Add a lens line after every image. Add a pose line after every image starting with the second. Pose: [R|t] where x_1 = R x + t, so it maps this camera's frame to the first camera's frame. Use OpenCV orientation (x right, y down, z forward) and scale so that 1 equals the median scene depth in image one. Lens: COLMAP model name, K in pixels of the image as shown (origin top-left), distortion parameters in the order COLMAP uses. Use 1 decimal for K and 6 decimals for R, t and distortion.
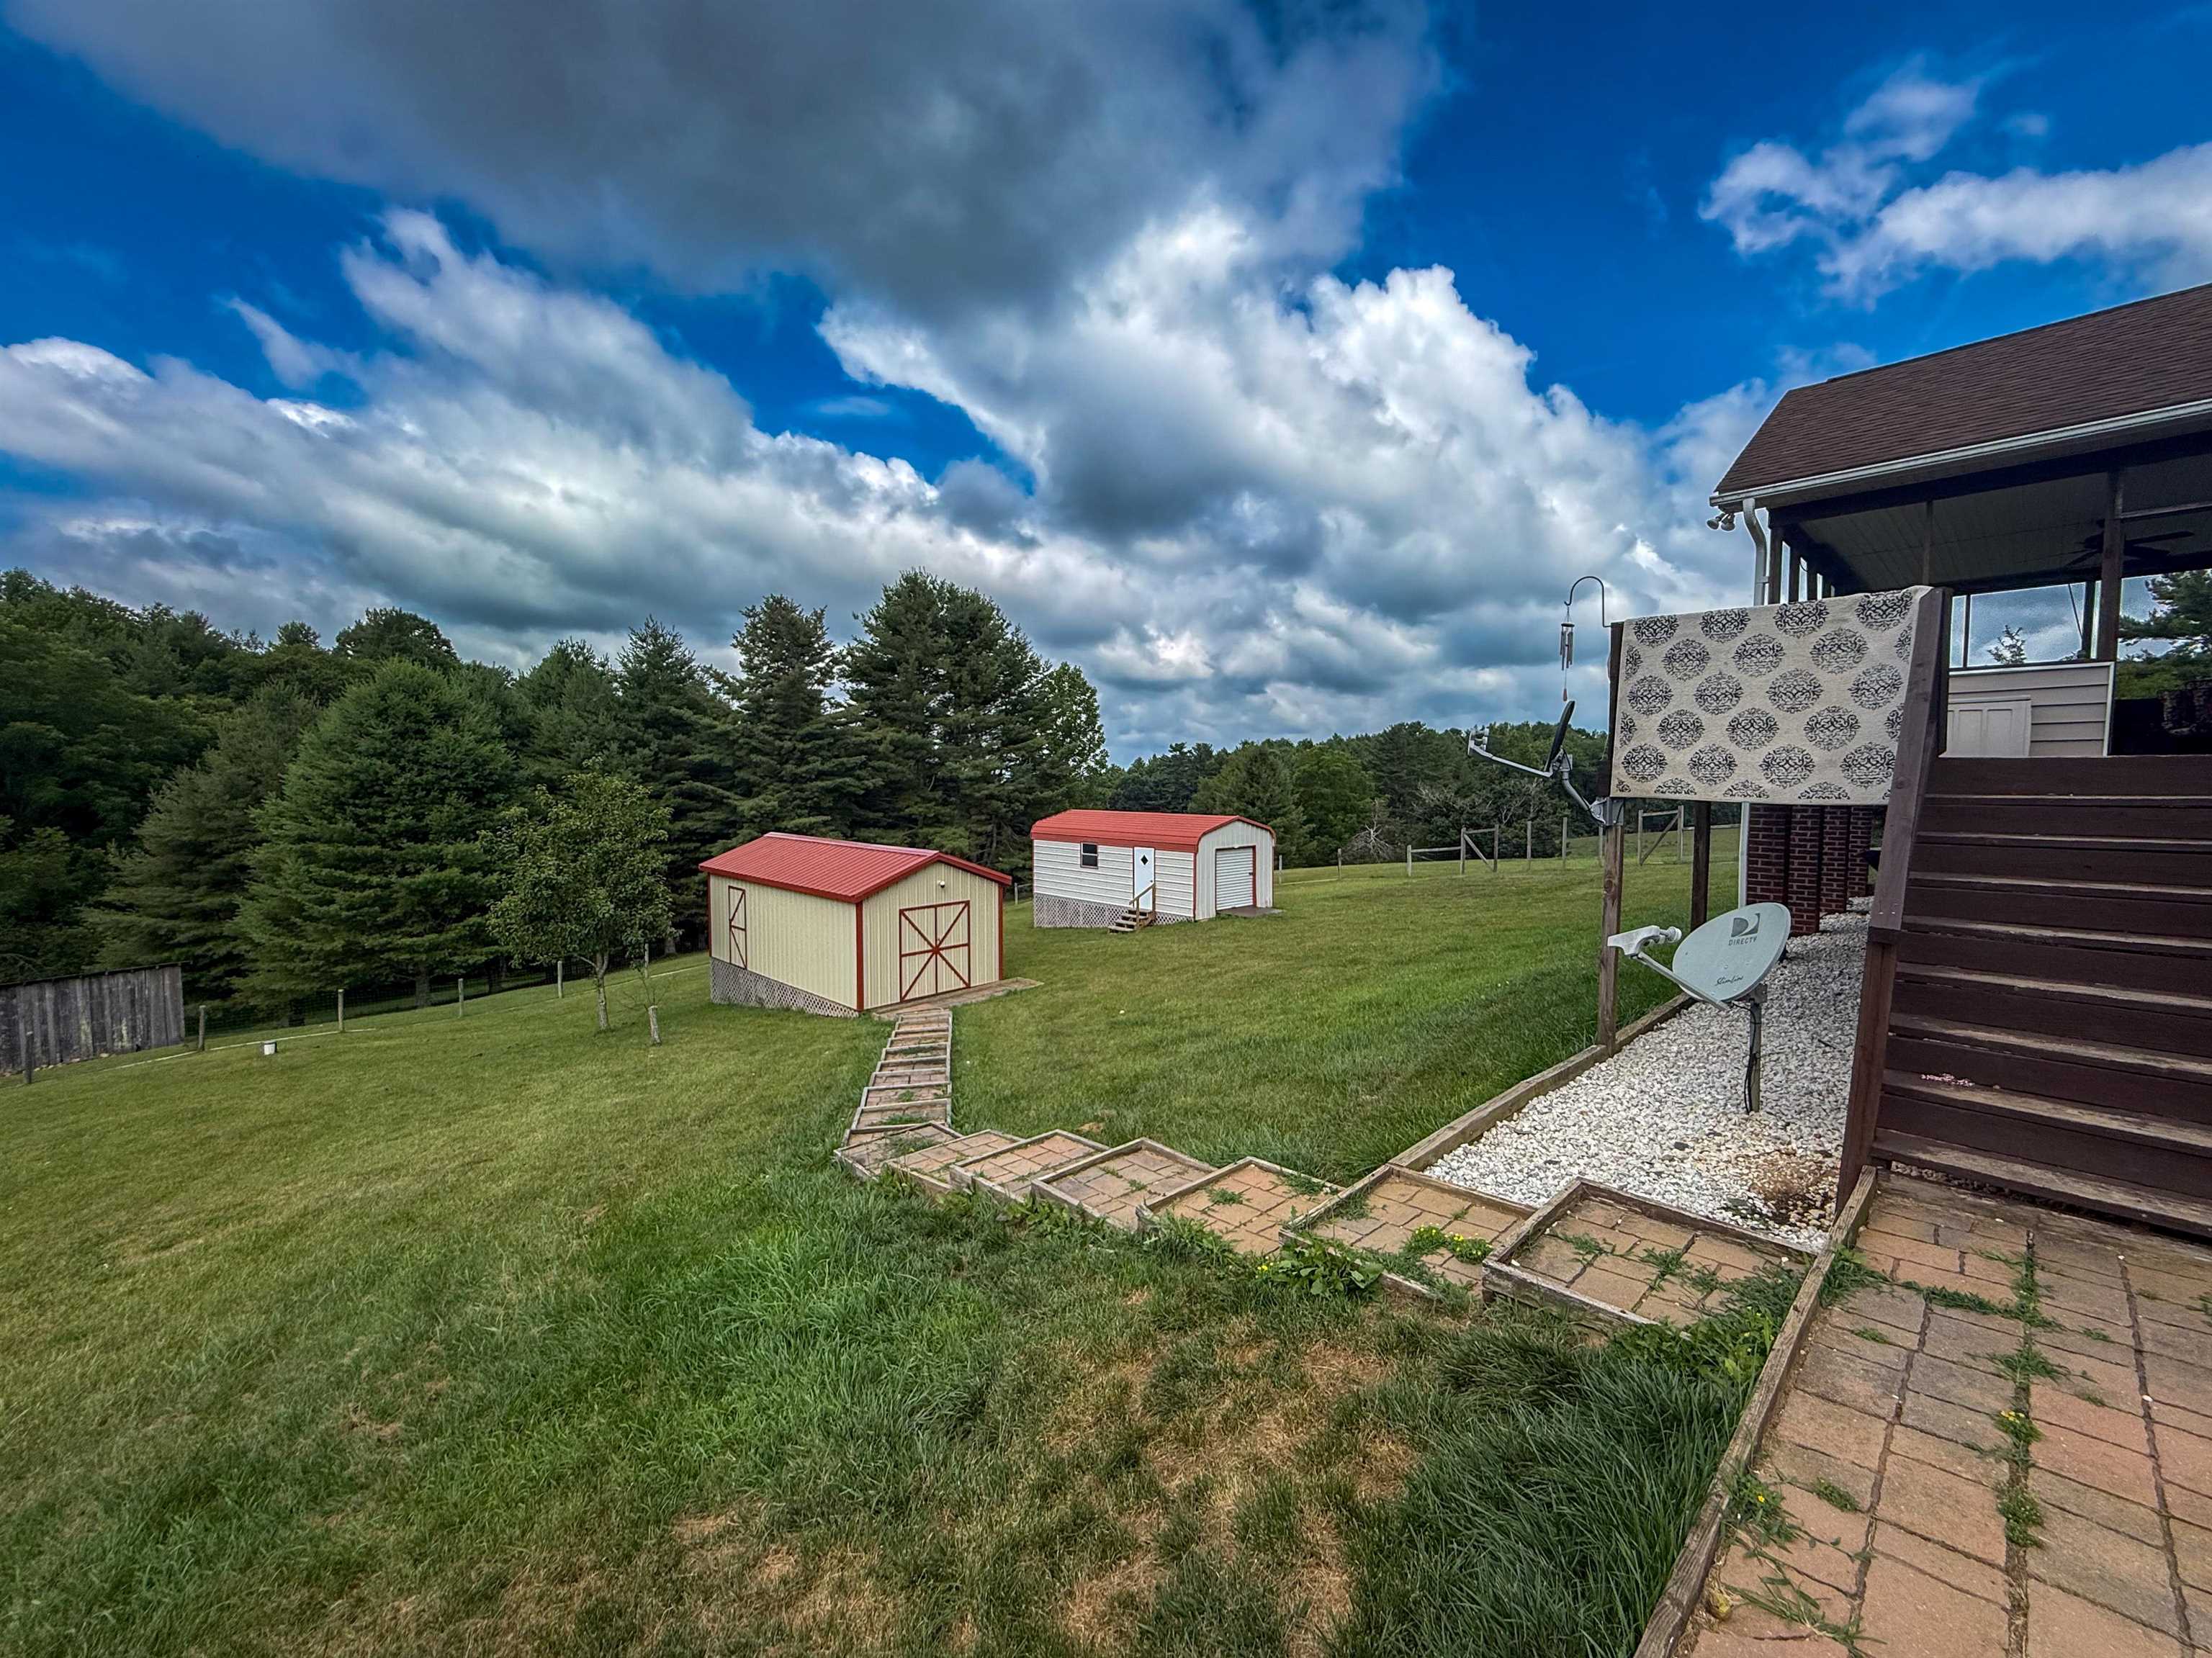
lens RADIAL K [[890.8, 0, 1099.7], [0, 890.8, 825.9], [0, 0, 1]] dist [-0.000984, 0.000395]
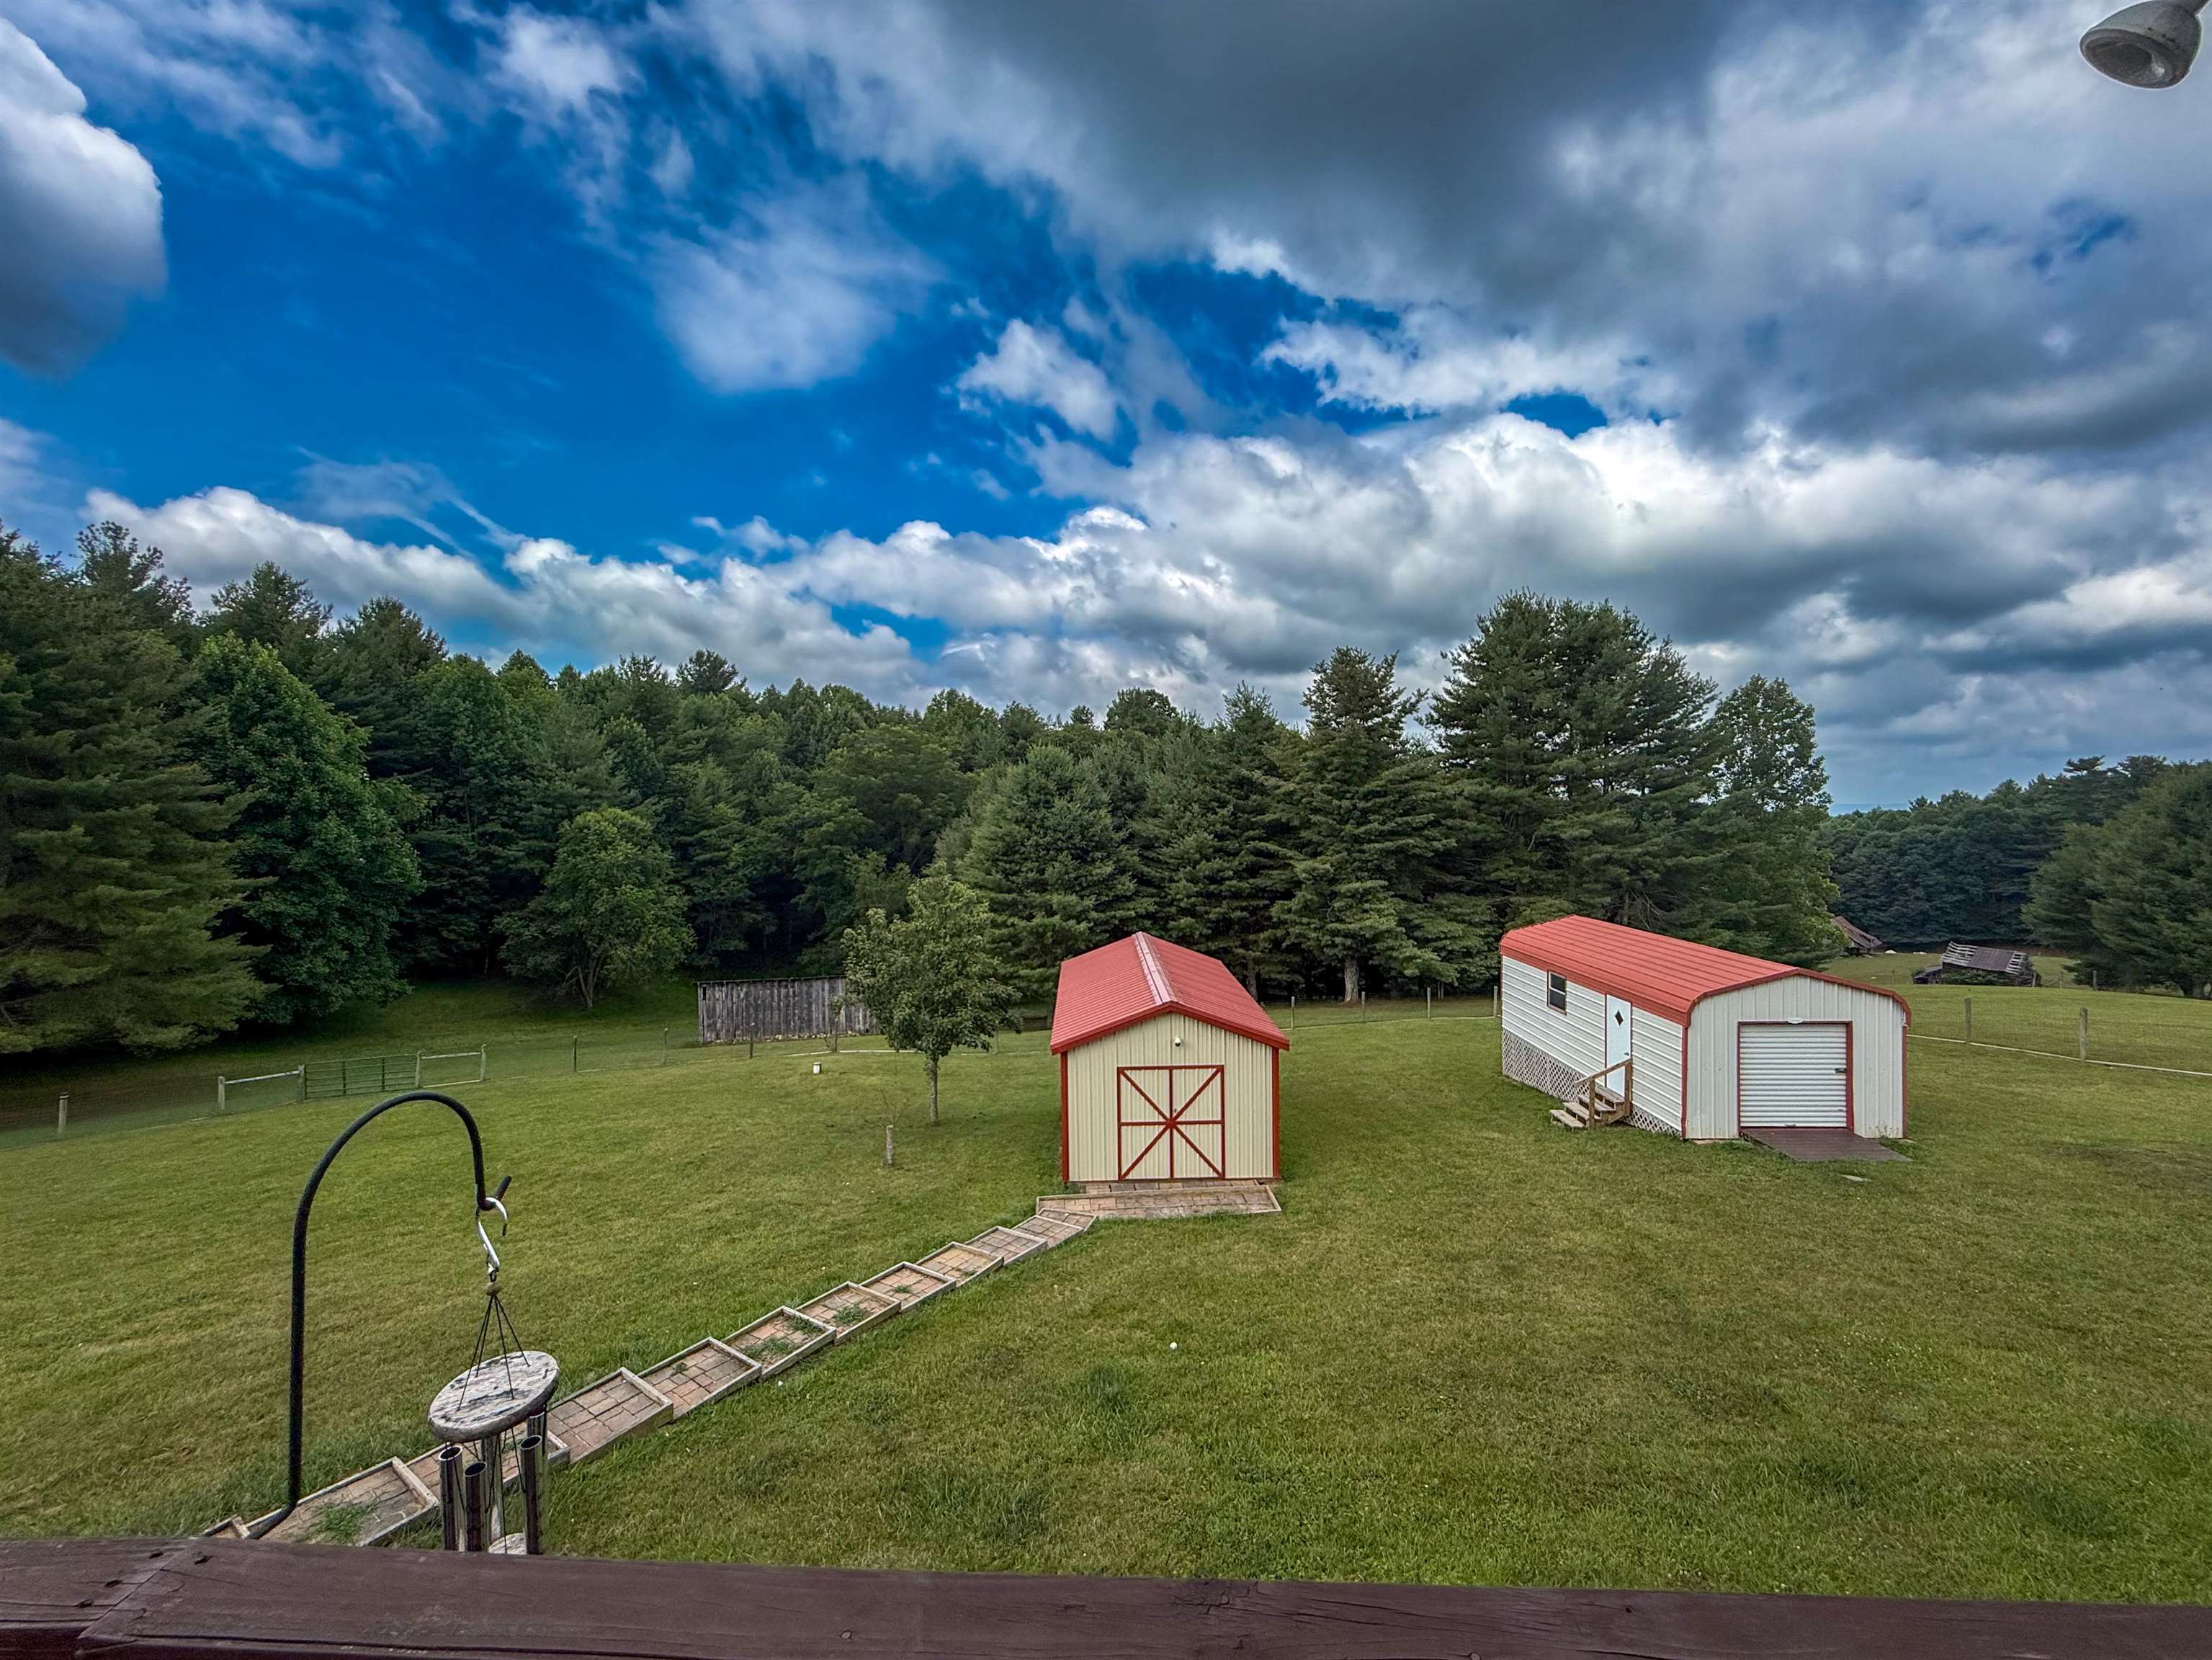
lens RADIAL K [[884.3, 0, 1104.2], [0, 884.3, 829.2], [0, 0, 1]] dist [-0.000205, 0.000190]
pose [[0.715924, 0.009119, -0.698119, 0.156605], [-0.029100, 0.999436, -0.016788, -0.052458], [0.697572, 0.032334, 0.715785, 0.190068]]
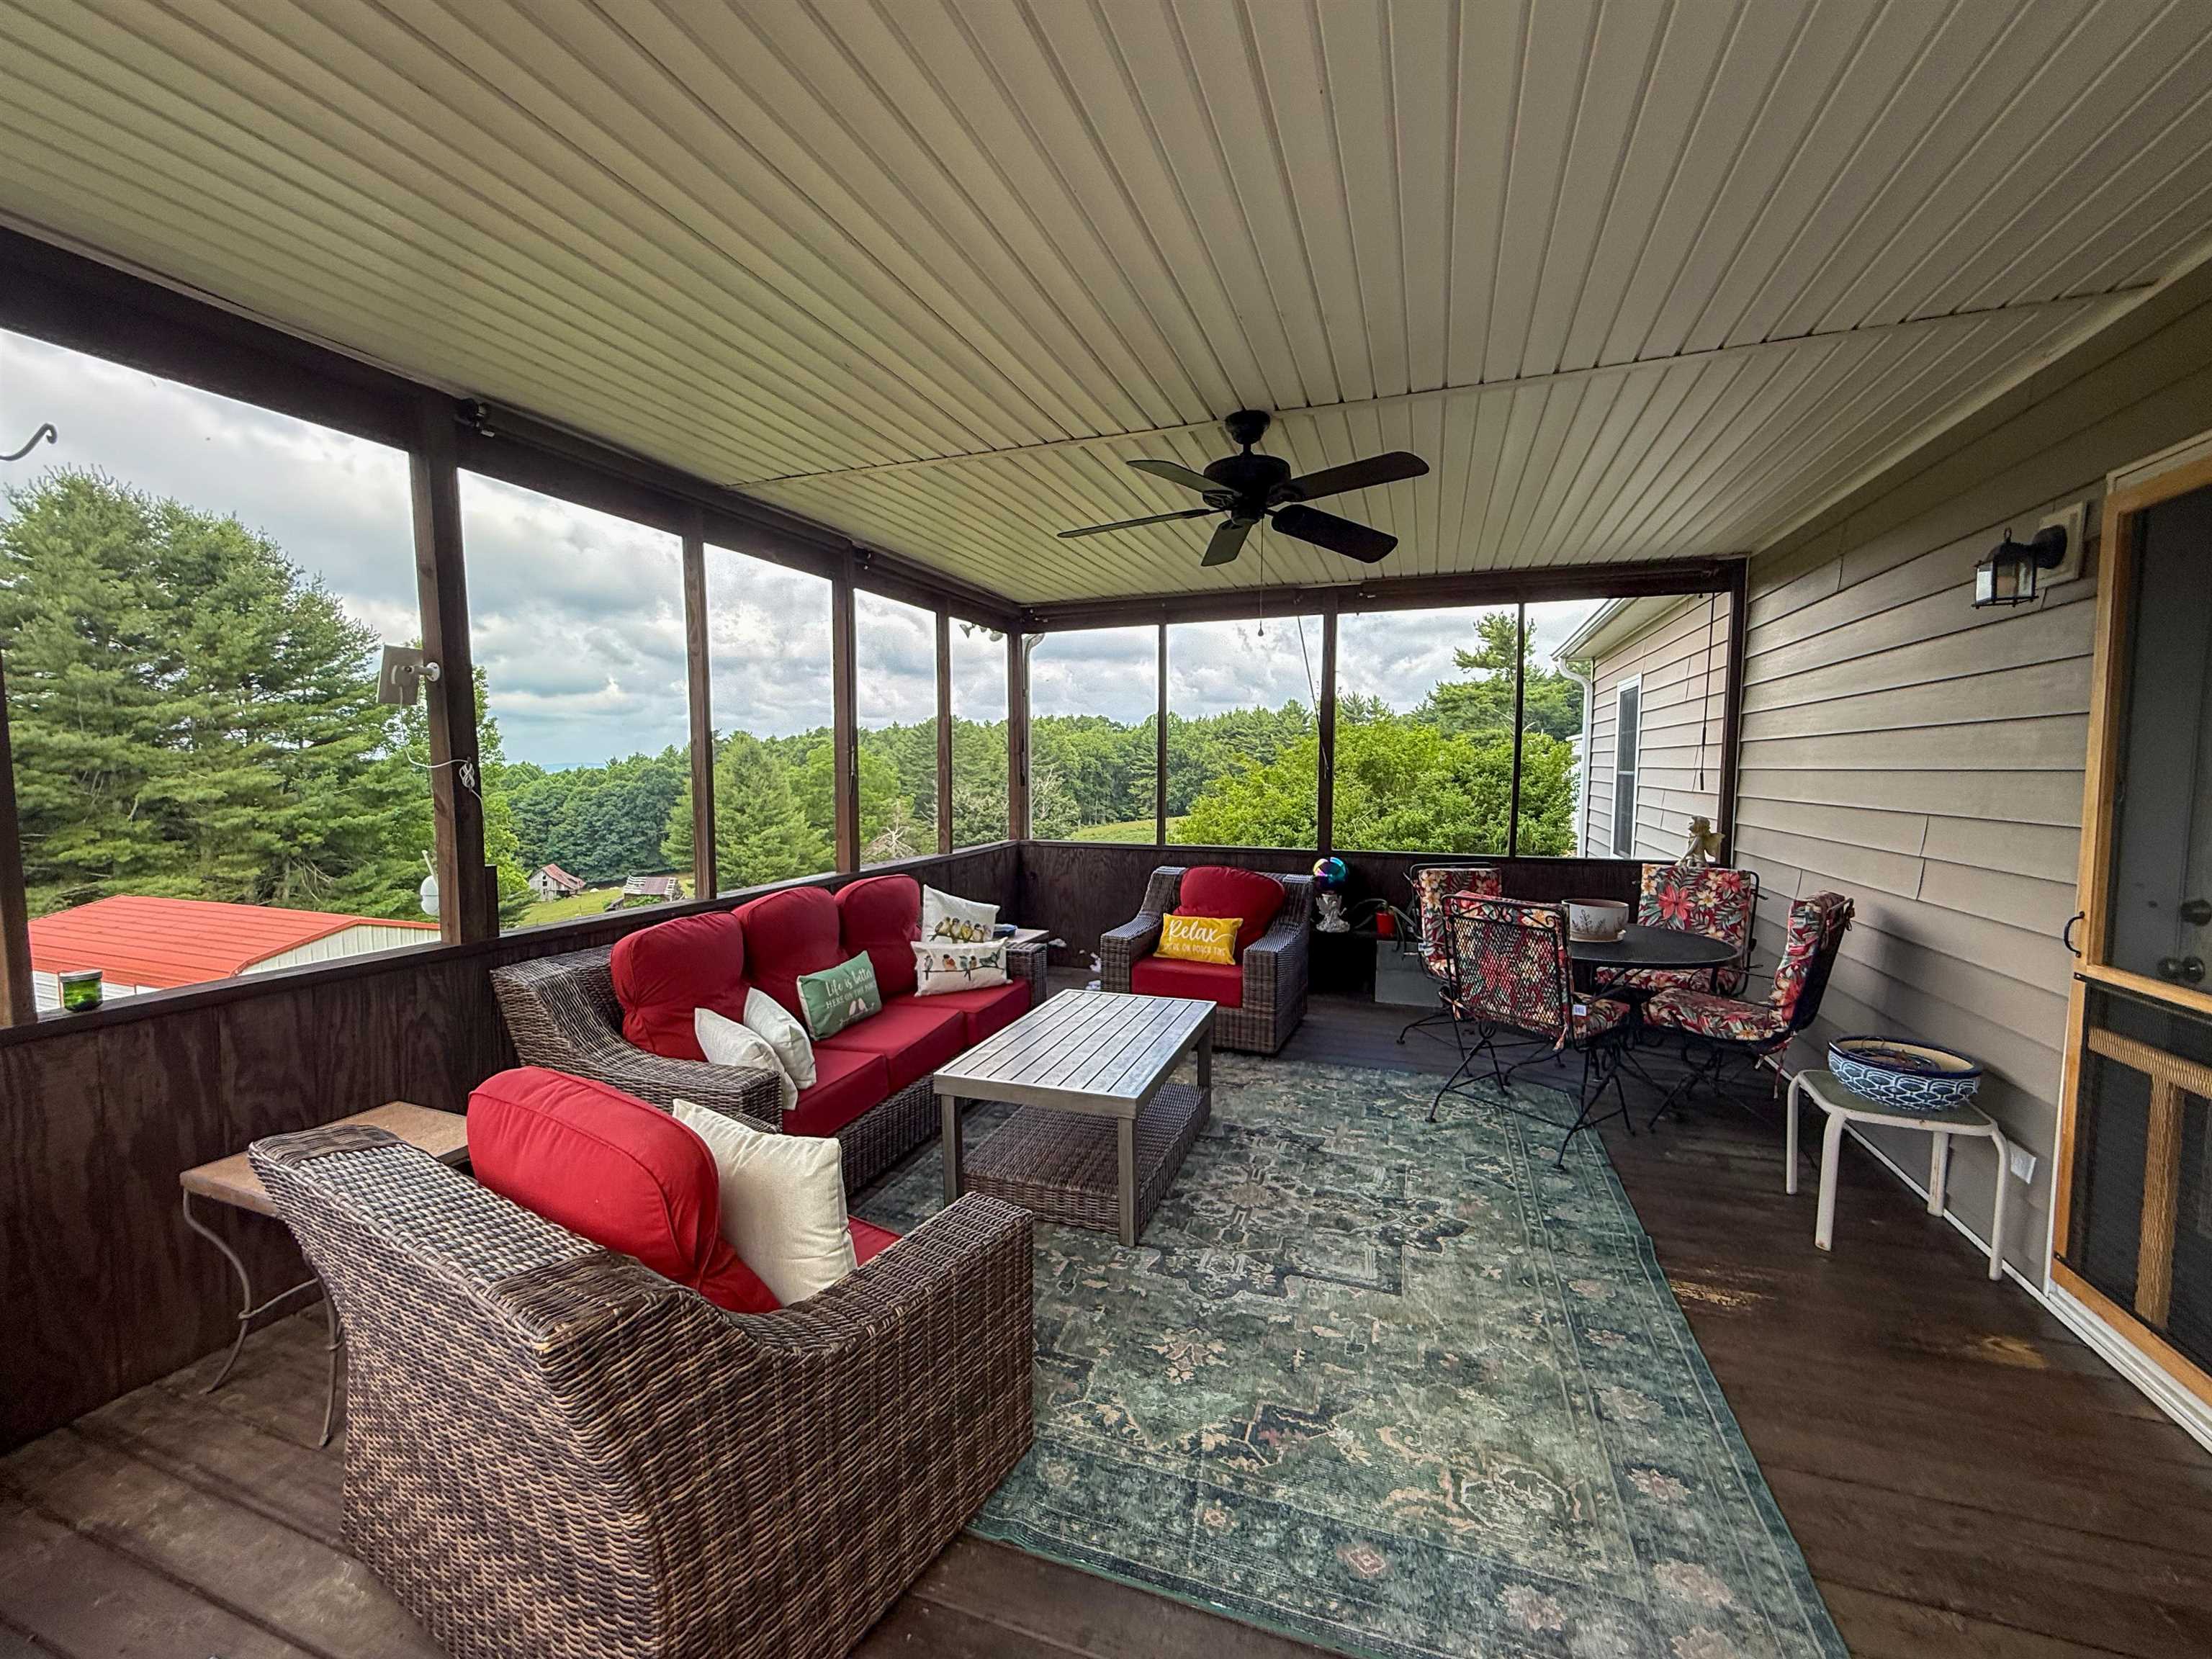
lens RADIAL K [[890.8, 0, 1099.7], [0, 890.8, 826.4], [0, 0, 1]] dist [-0.000984, 0.000395]
pose [[0.895288, -0.032520, 0.444300, 0.224900], [0.024608, 0.999419, 0.023567, -0.049398], [-0.444808, -0.010166, 0.895568, 0.178326]]
